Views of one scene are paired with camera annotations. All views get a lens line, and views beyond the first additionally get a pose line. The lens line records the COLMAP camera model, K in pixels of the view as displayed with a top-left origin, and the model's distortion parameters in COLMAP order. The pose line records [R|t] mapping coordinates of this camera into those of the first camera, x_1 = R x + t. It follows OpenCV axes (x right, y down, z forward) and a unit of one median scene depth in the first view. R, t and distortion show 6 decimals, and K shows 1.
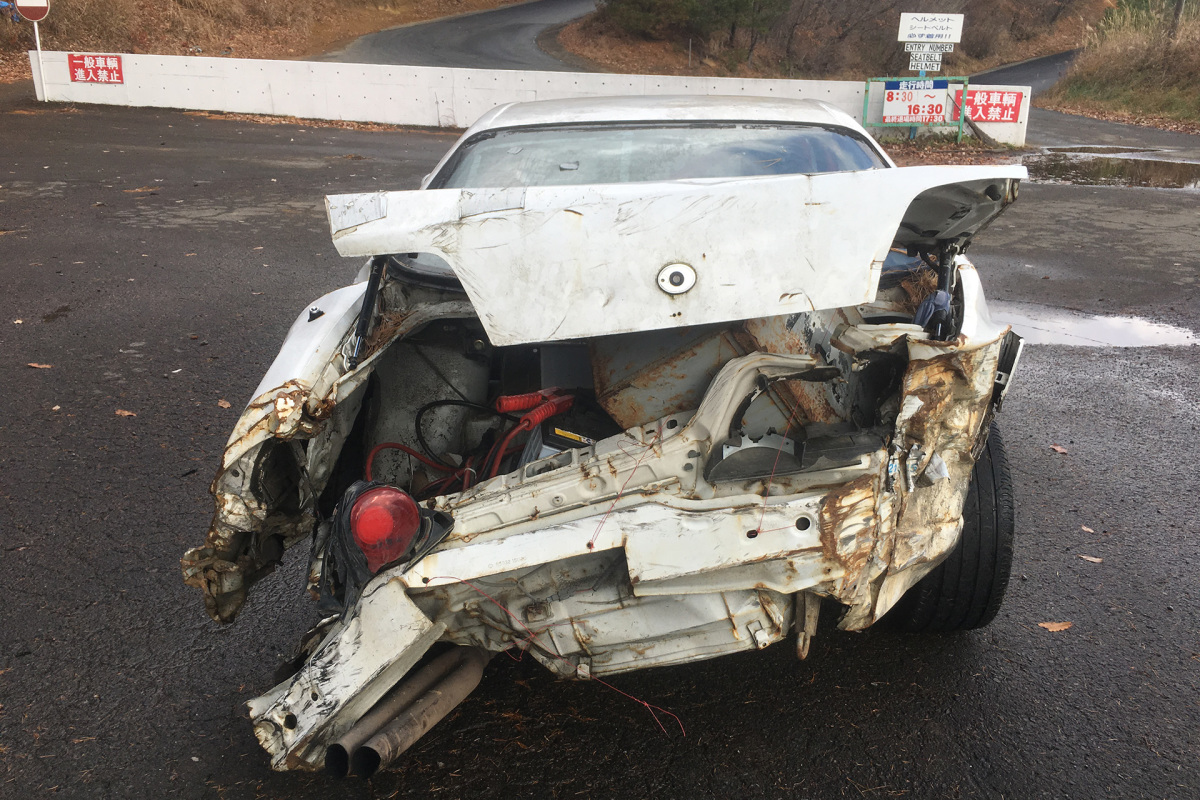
lens RADIAL K [[1013.6, 0, 602.3], [0, 1013.6, 431.5], [0, 0, 1]] dist [0.040846, -0.038351]
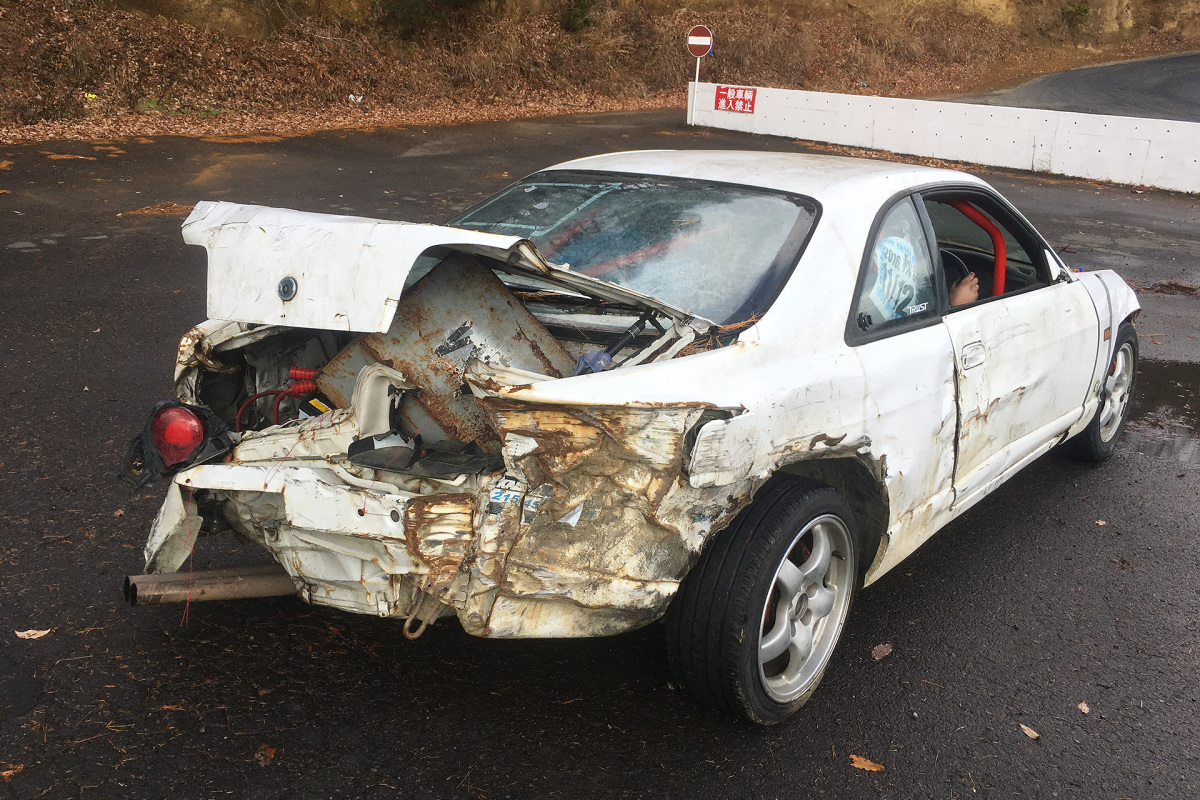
lens RADIAL K [[1013.6, 0, 600.0], [0, 1013.6, 401.5], [0, 0, 1]] dist [0.040846, -0.038351]
pose [[0.806556, 0.208377, -0.553214, 0.976002], [-0.239328, 0.970795, 0.016738, -0.109875], [0.540545, 0.118899, 0.832871, 0.131813]]
